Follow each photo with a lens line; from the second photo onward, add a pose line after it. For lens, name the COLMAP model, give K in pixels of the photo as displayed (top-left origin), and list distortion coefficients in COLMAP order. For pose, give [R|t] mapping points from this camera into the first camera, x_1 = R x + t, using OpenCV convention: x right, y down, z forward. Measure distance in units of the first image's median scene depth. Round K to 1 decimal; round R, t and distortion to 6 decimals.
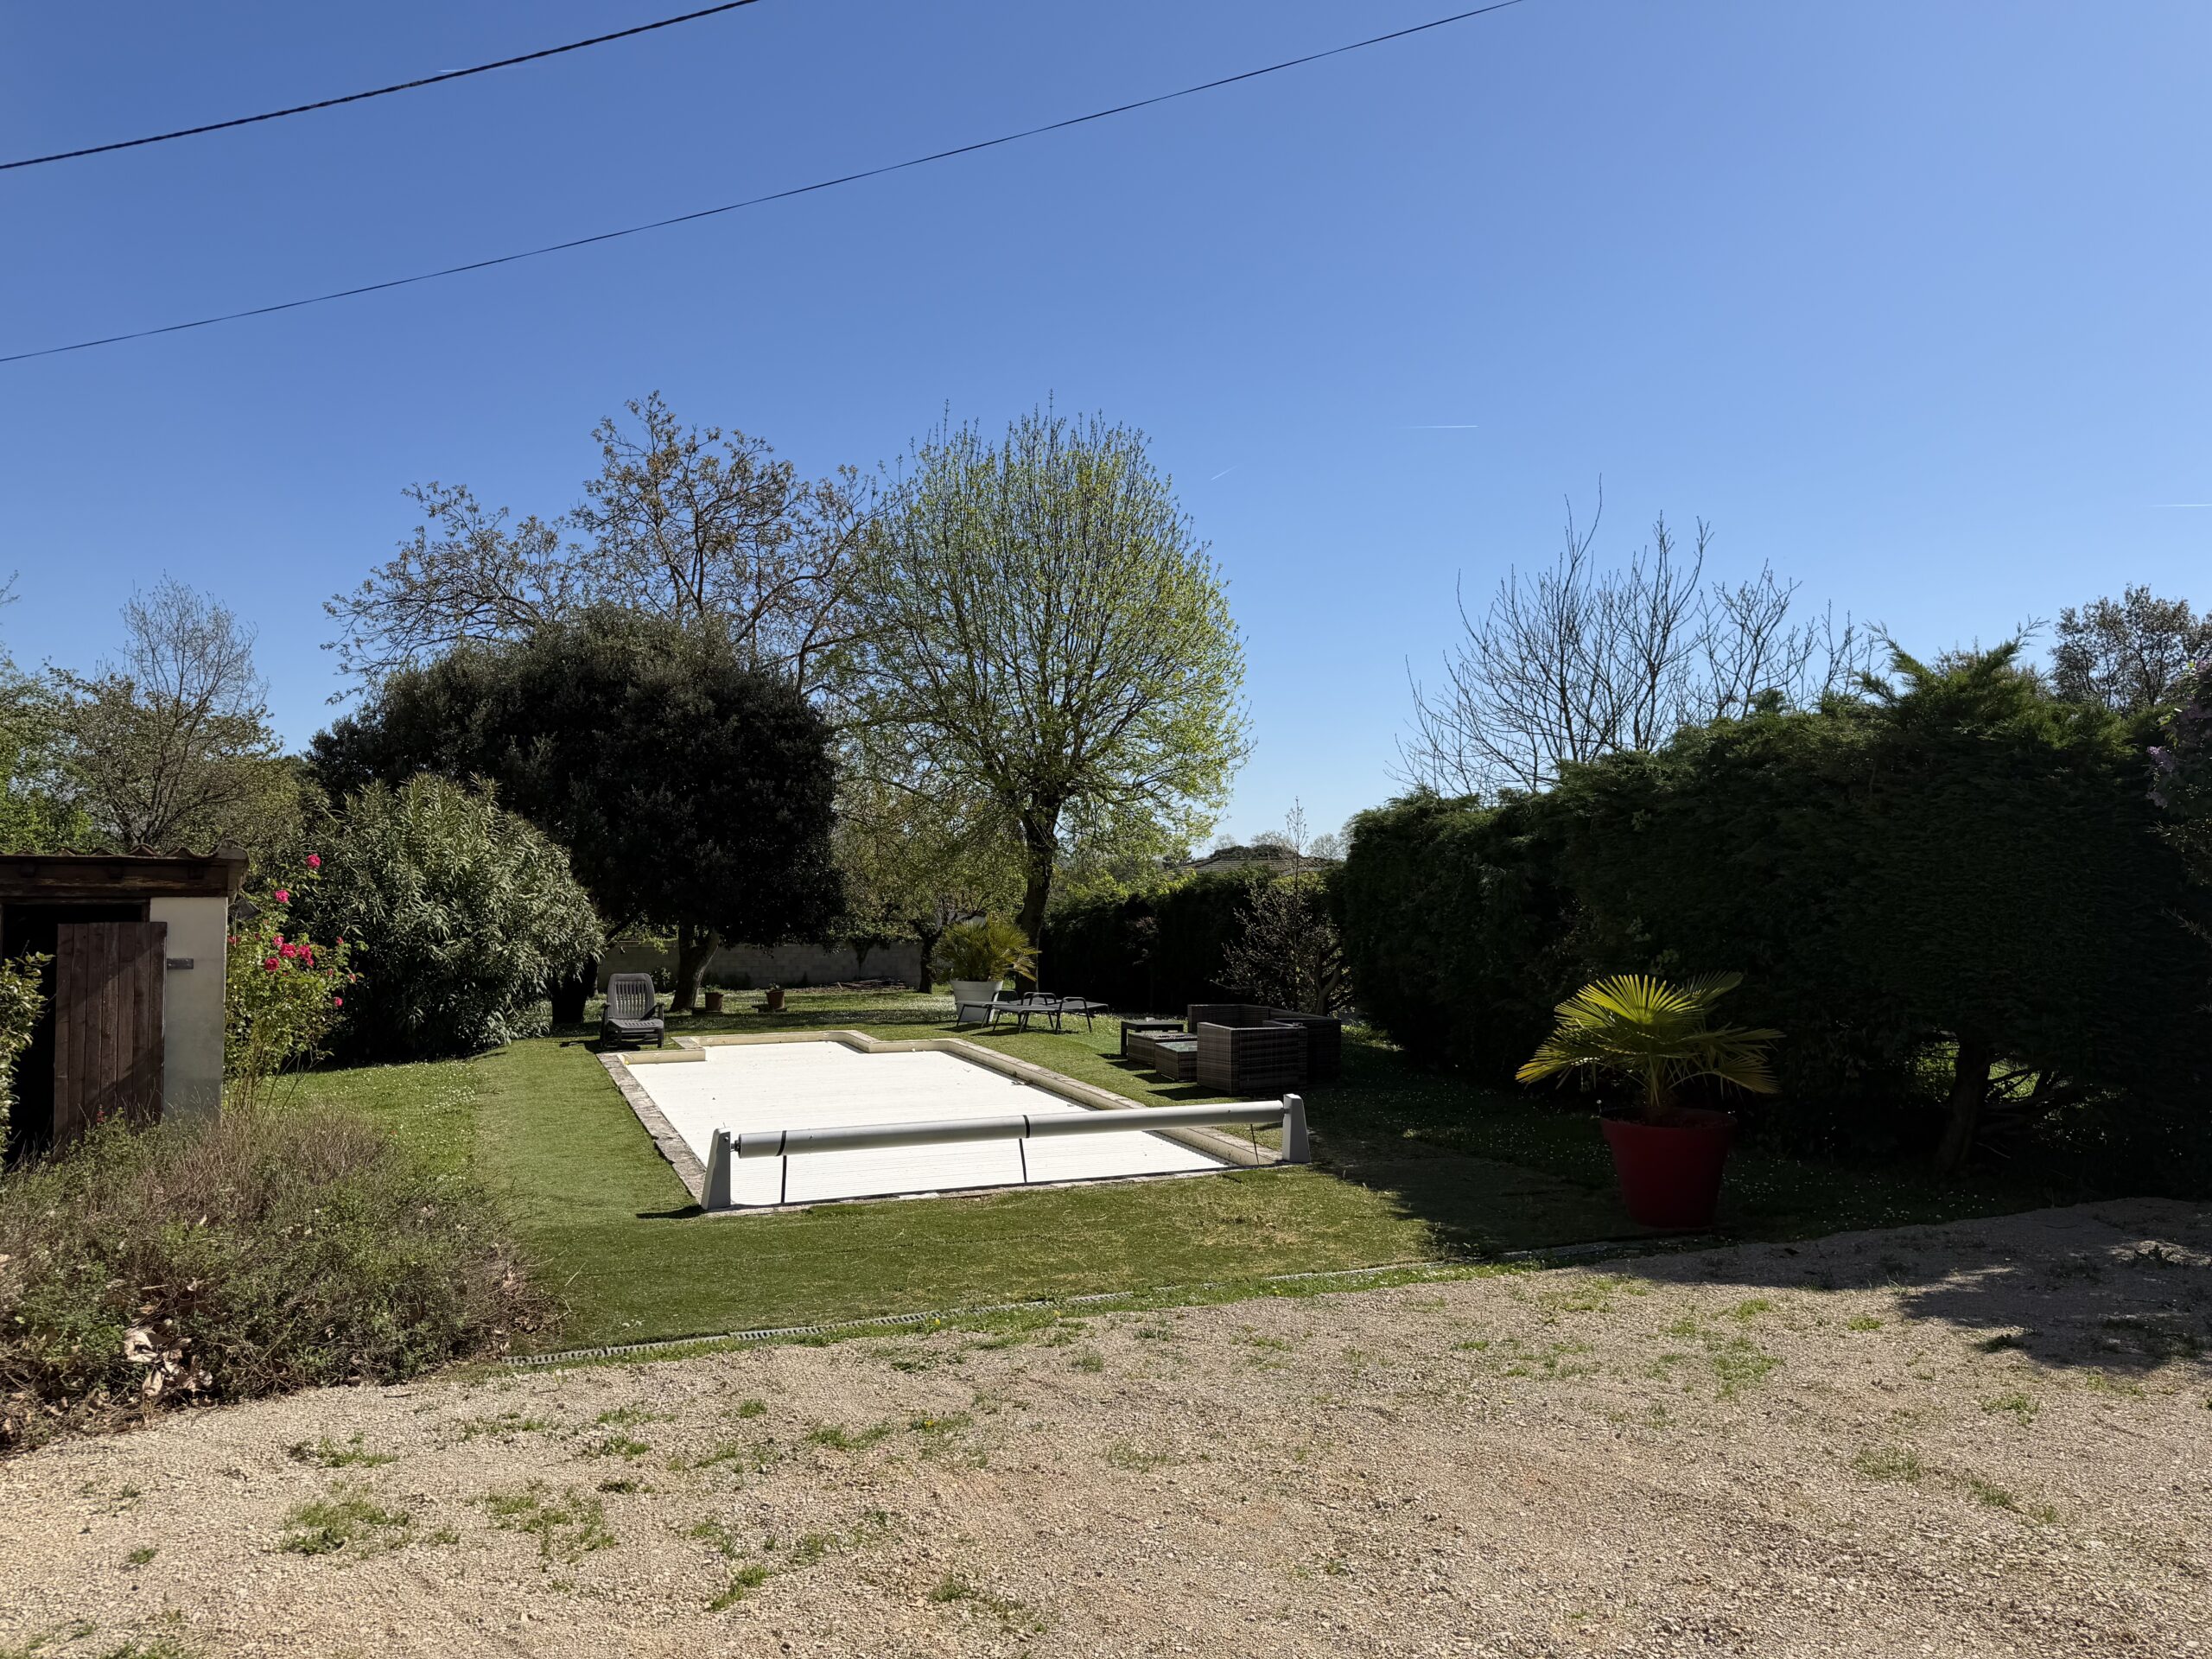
lens RADIAL K [[1528.2, 0, 1106.0], [0, 1528.2, 829.5], [0, 0, 1]] dist [0.191108, -0.372111]
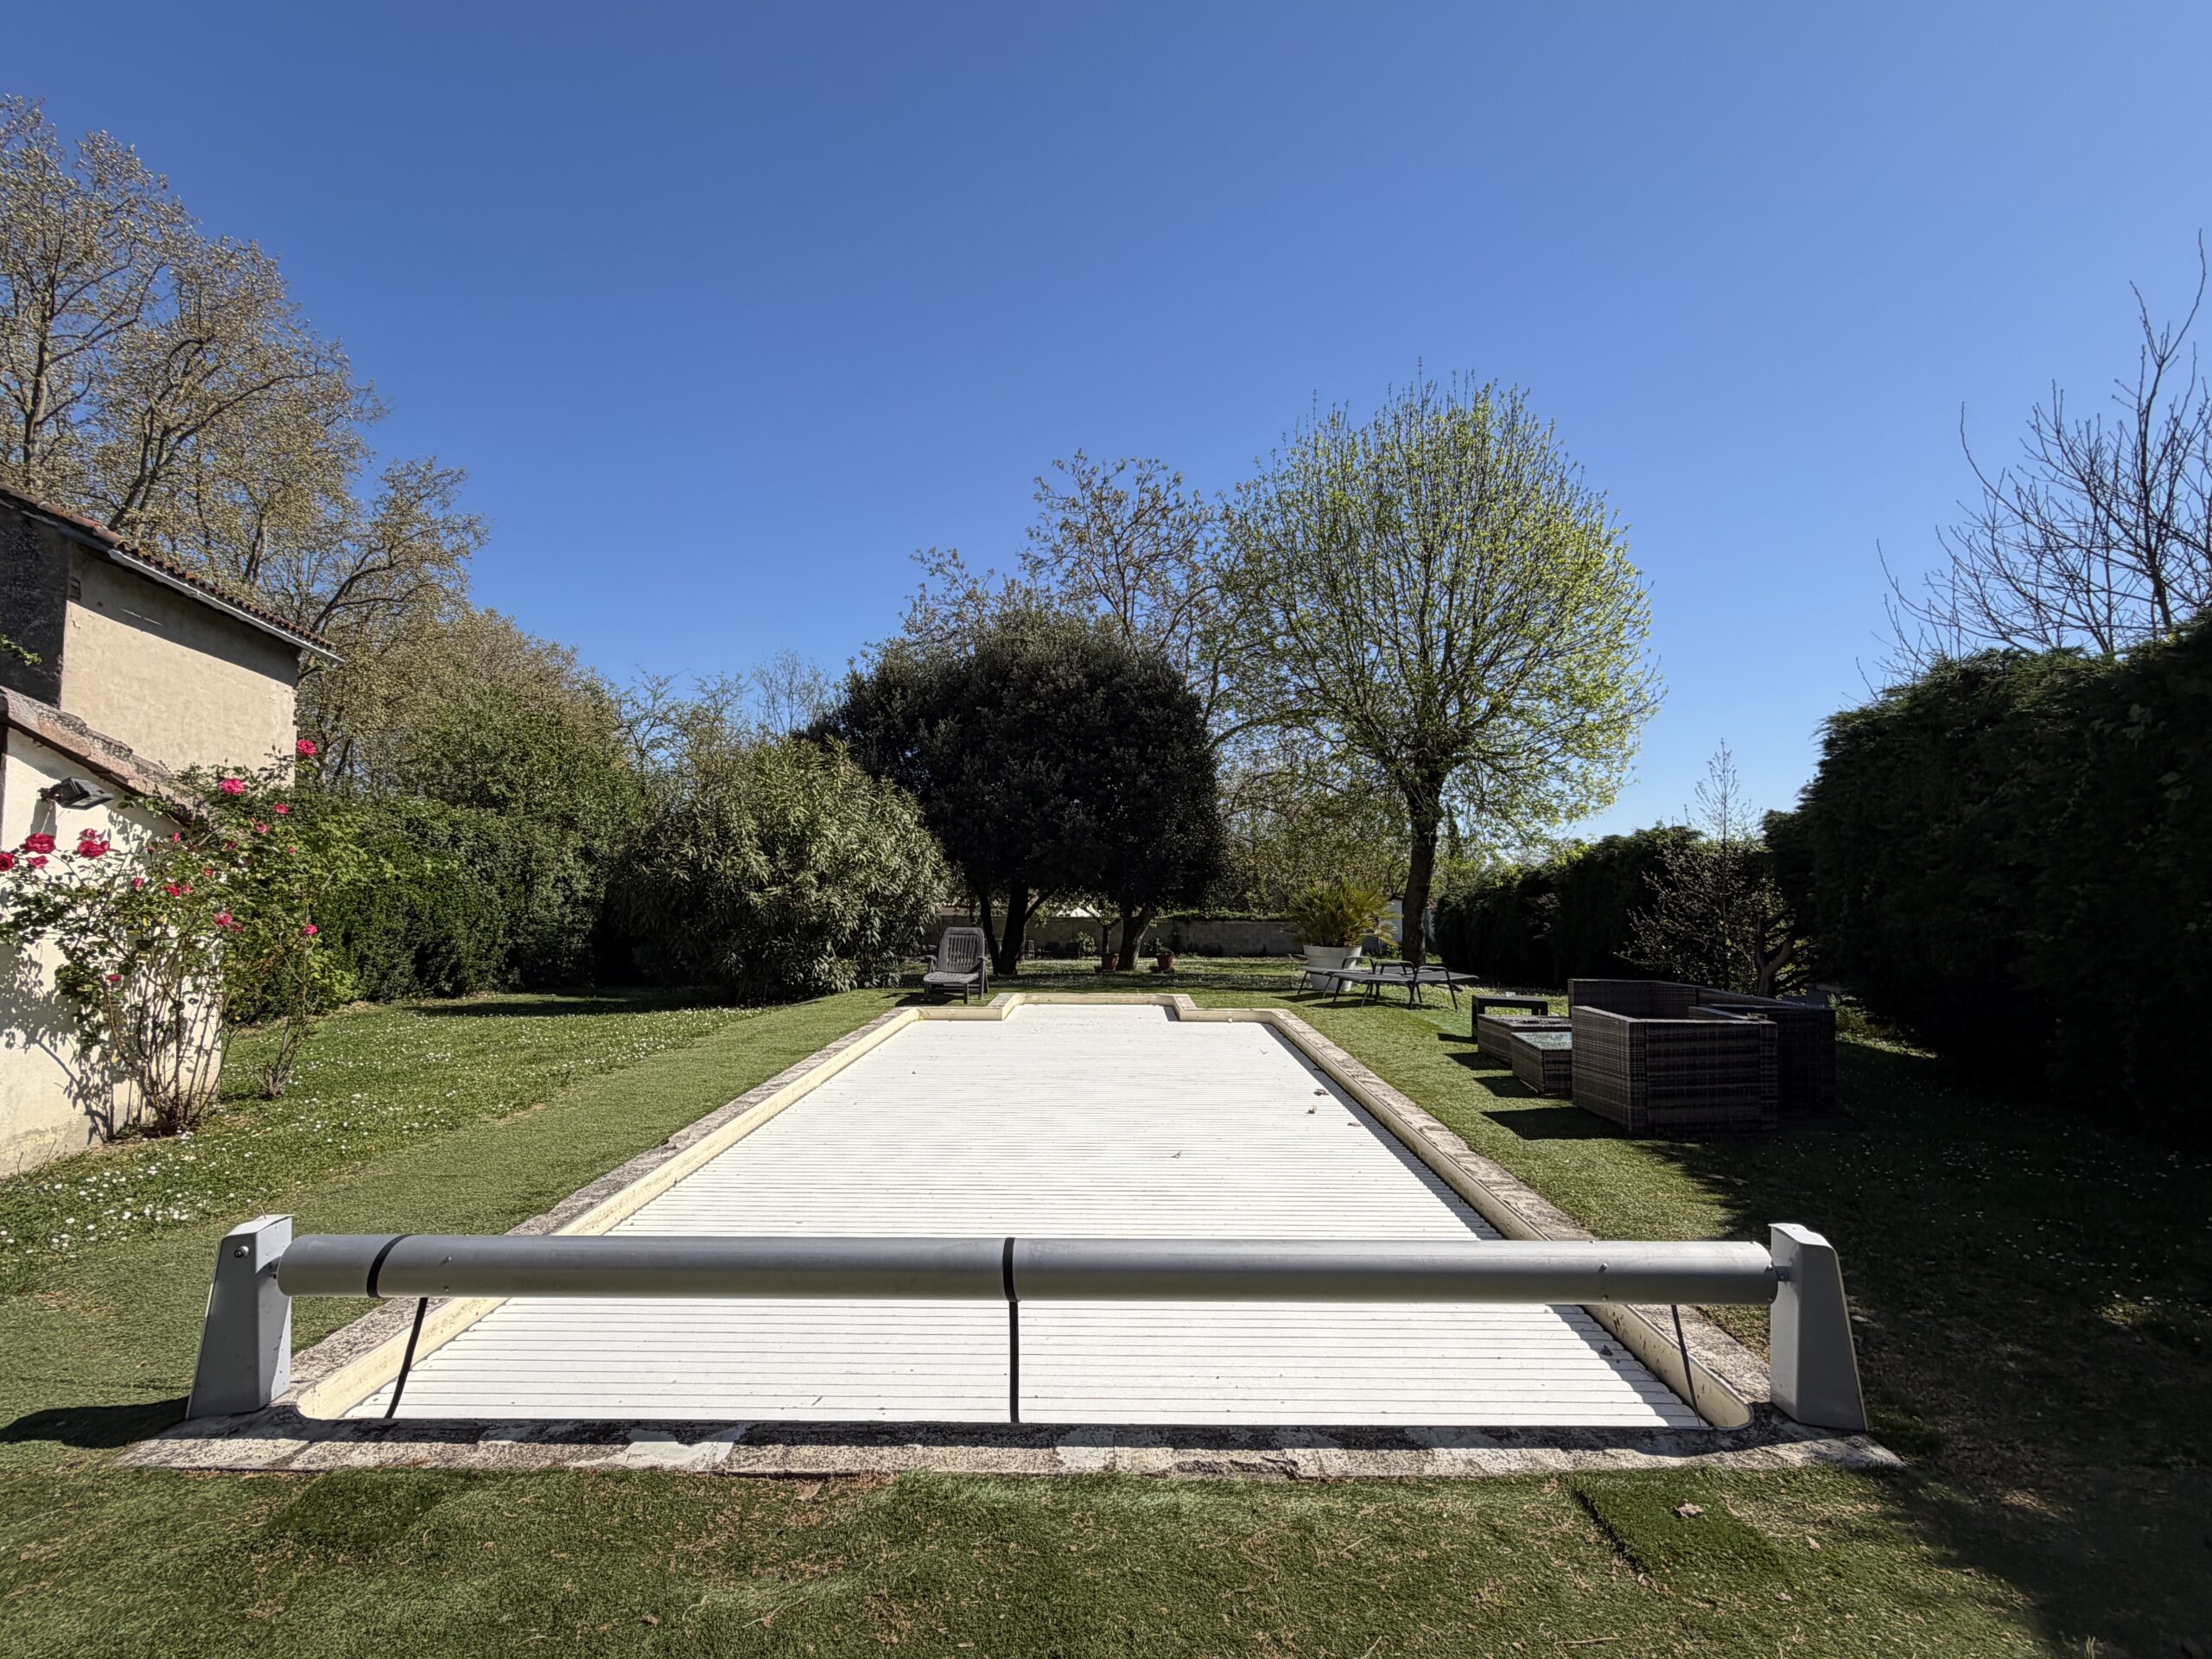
lens RADIAL K [[1046.1, 0, 1103.7], [0, 1046.1, 832.8], [0, 0, 1]] dist [0.001480, -0.000543]
pose [[0.921831, -0.020897, -0.387029, 0.041520], [0.013242, 0.999661, -0.022435, 0.050848], [0.387366, 0.015556, 0.921795, 0.435190]]
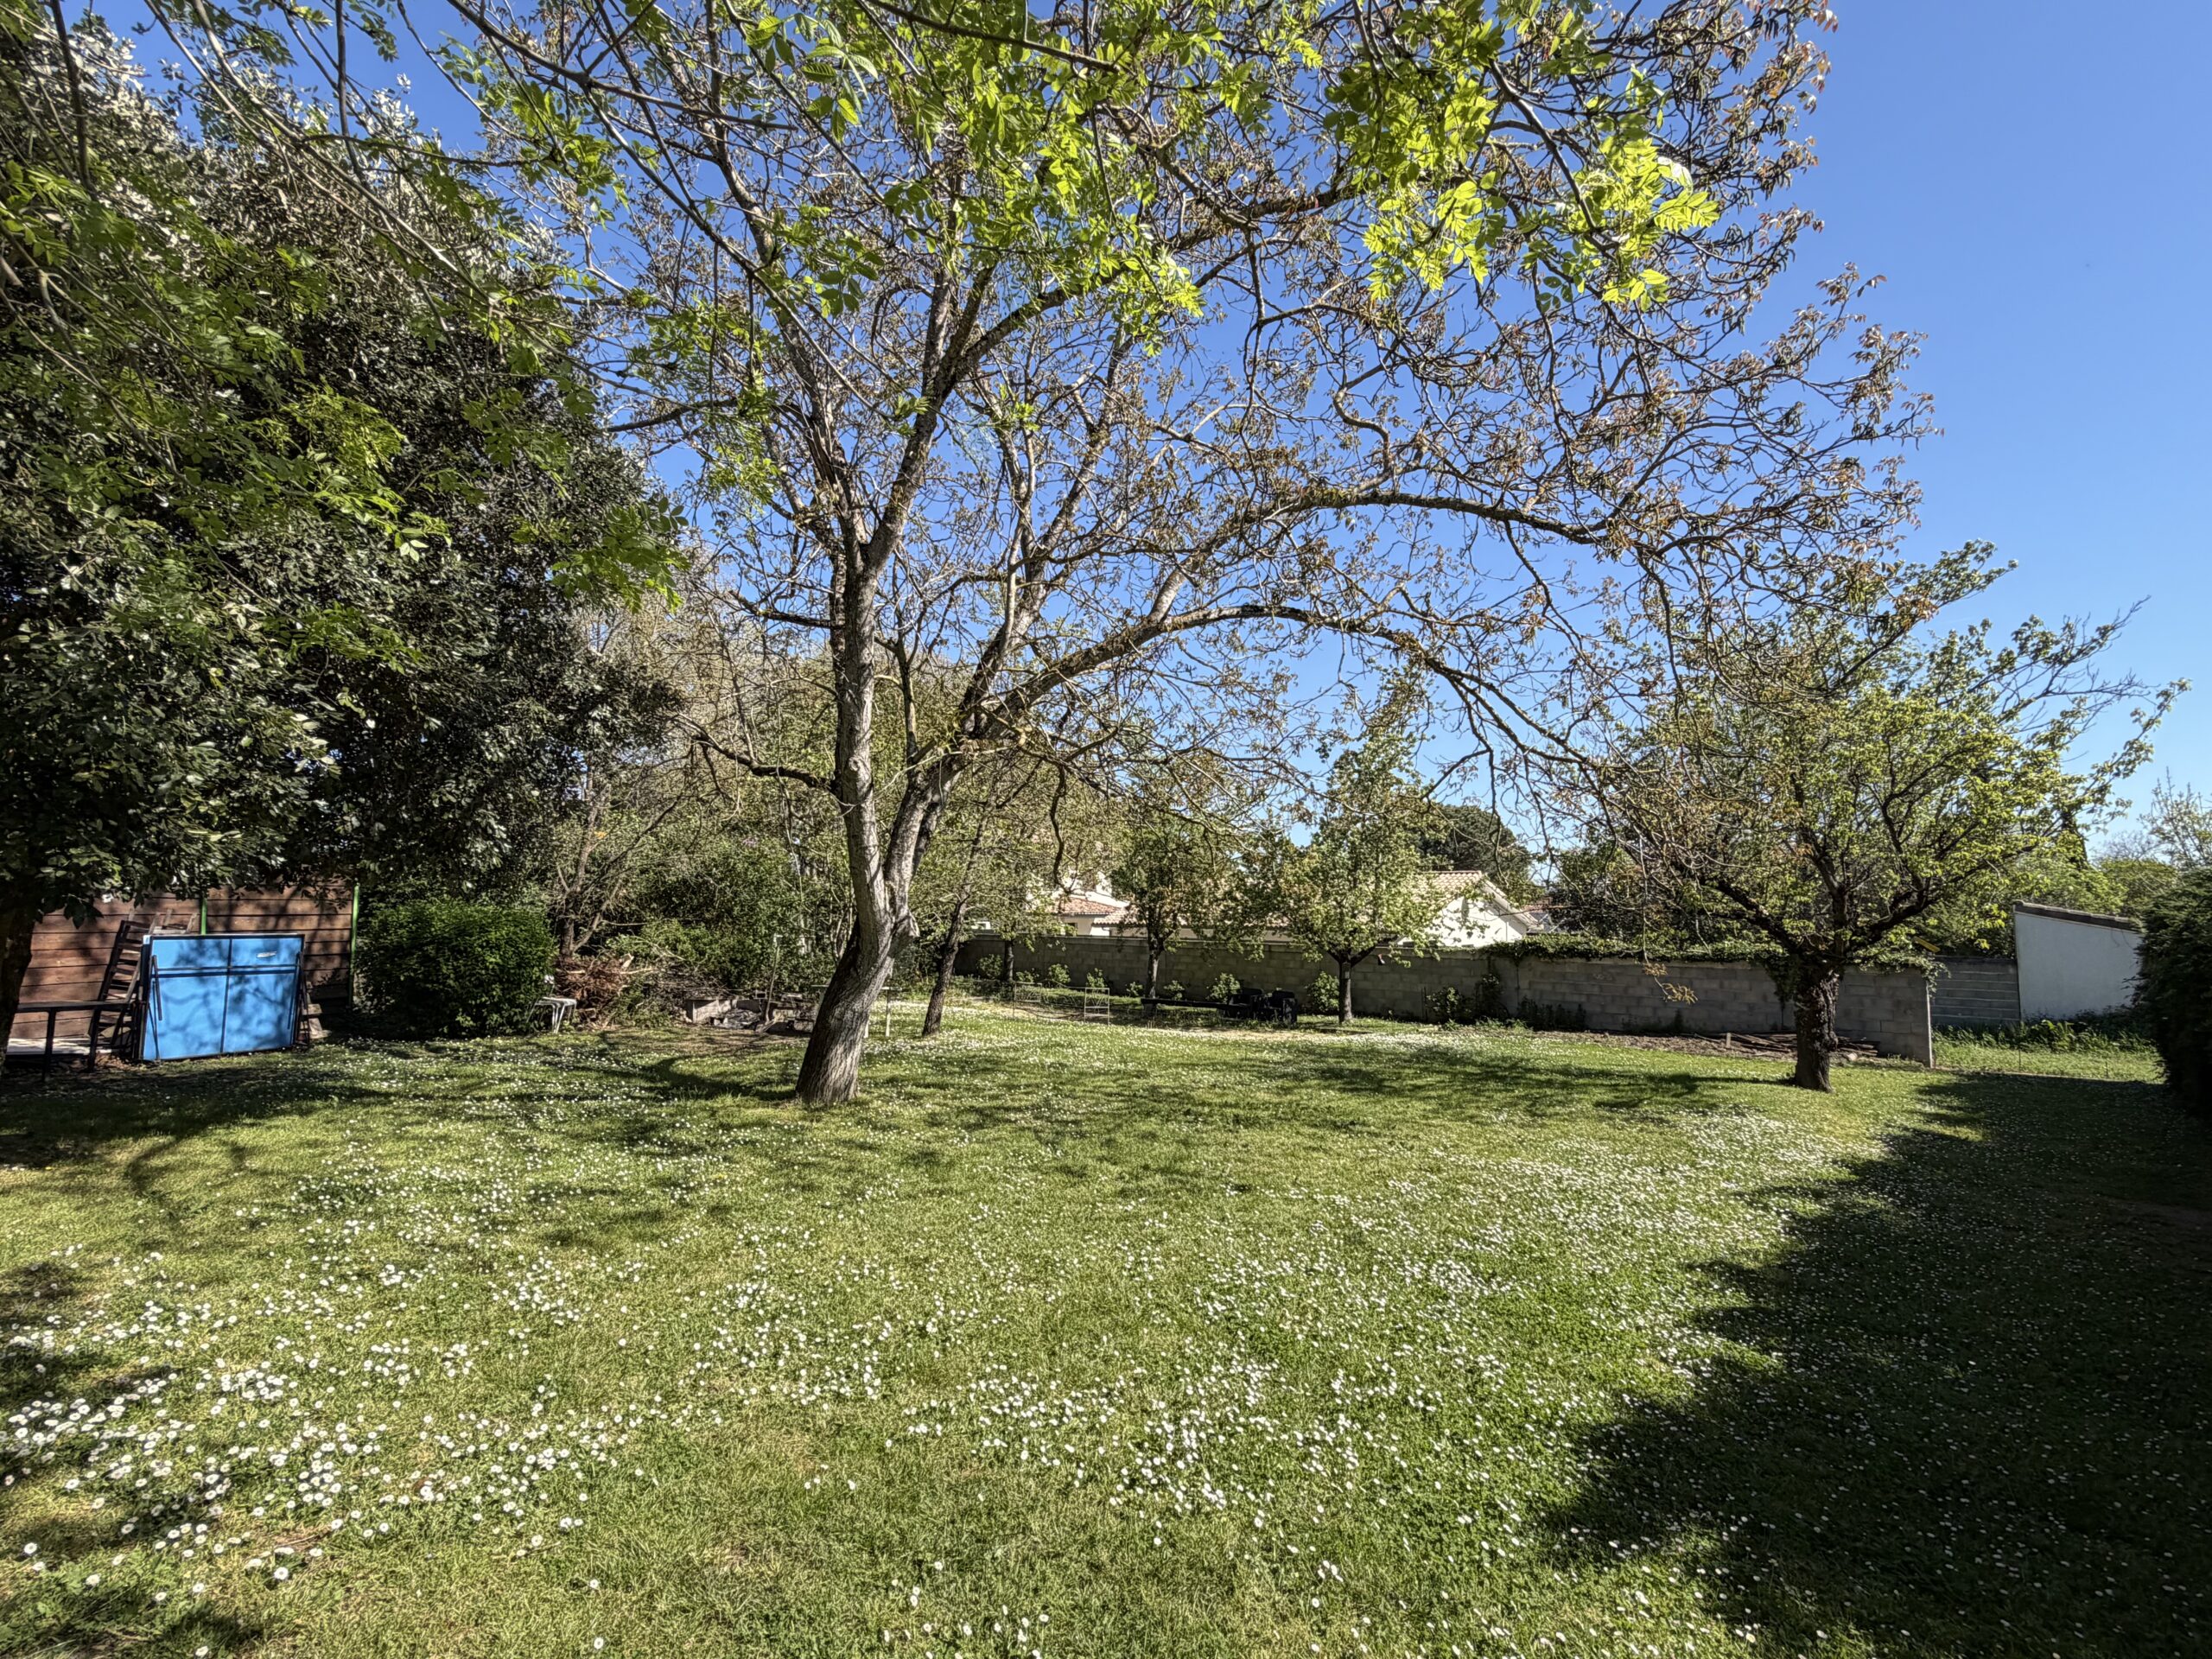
lens RADIAL K [[1032.2, 0, 1098.9], [0, 1032.2, 833.4], [0, 0, 1]] dist [0.000372, 0.000157]
pose [[0.596294, -0.055448, -0.800849, -0.010410], [0.023435, 0.998389, -0.051675, 0.106310], [0.802424, 0.012046, 0.596632, 1.557858]]
